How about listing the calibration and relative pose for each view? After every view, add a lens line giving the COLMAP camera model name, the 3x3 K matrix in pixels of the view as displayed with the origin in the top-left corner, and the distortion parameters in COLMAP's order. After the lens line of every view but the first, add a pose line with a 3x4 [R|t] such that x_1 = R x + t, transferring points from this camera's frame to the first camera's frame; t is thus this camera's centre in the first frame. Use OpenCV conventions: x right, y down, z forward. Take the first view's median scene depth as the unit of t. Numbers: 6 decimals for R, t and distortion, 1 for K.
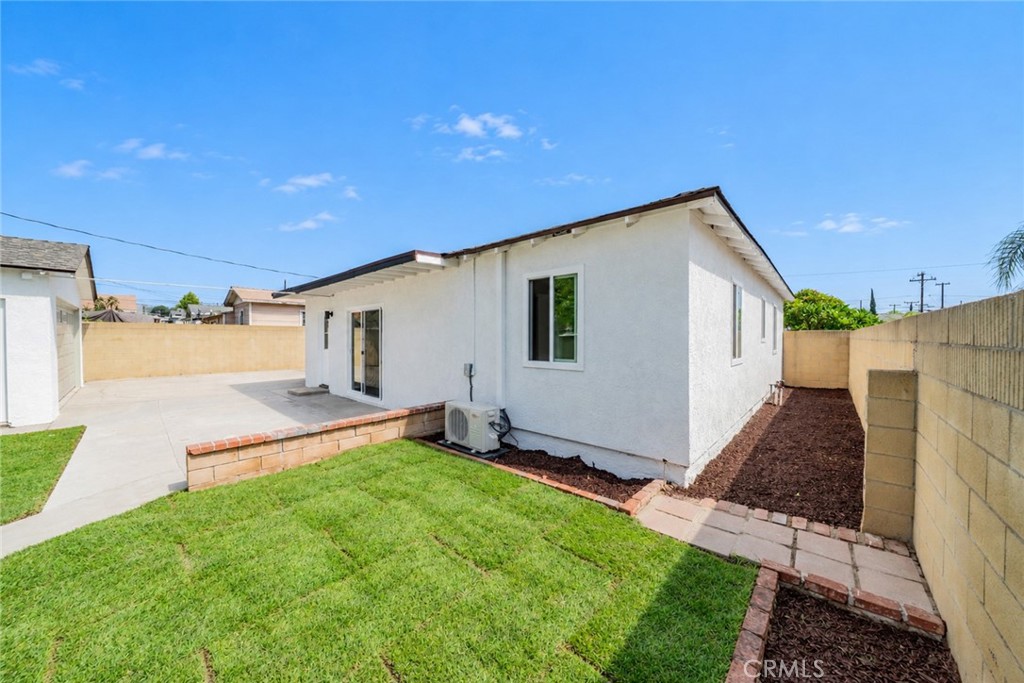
lens RADIAL K [[346.3, 0, 495.6], [0, 346.3, 343.3], [0, 0, 1]] dist [0.000507, 0.000050]
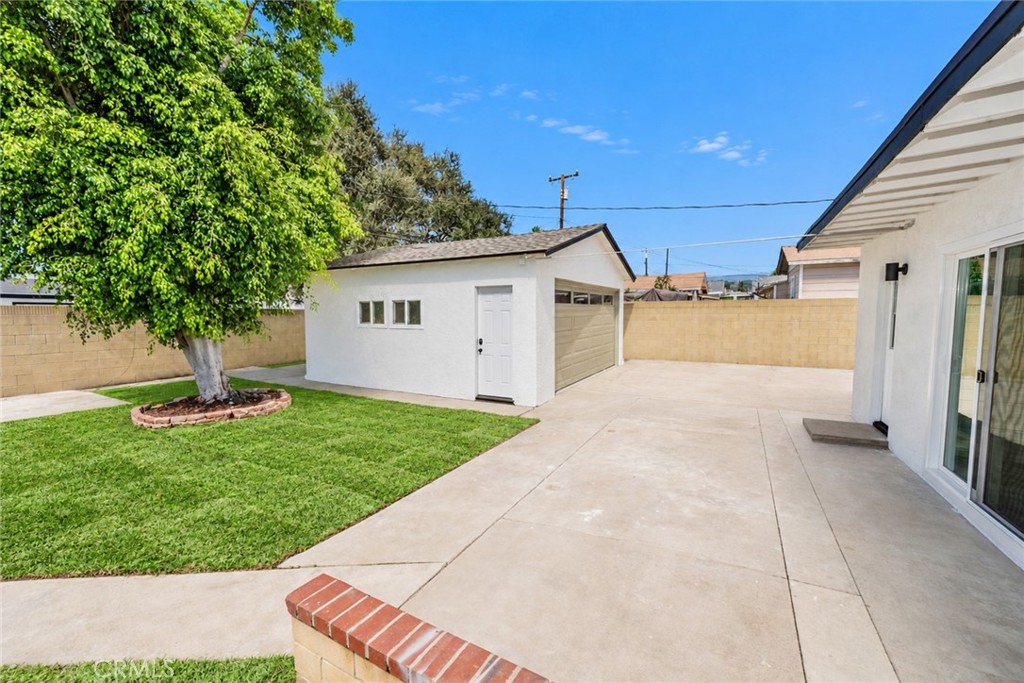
lens RADIAL K [[404.0, 0, 512.0], [0, 404.0, 341.5], [0, 0, 1]] dist [-0.001099, -0.000086]
pose [[0.252260, 0.067054, -0.965333, -0.091376], [-0.014240, 0.997745, 0.065584, -0.017342], [0.967555, -0.002797, 0.252646, 0.331434]]
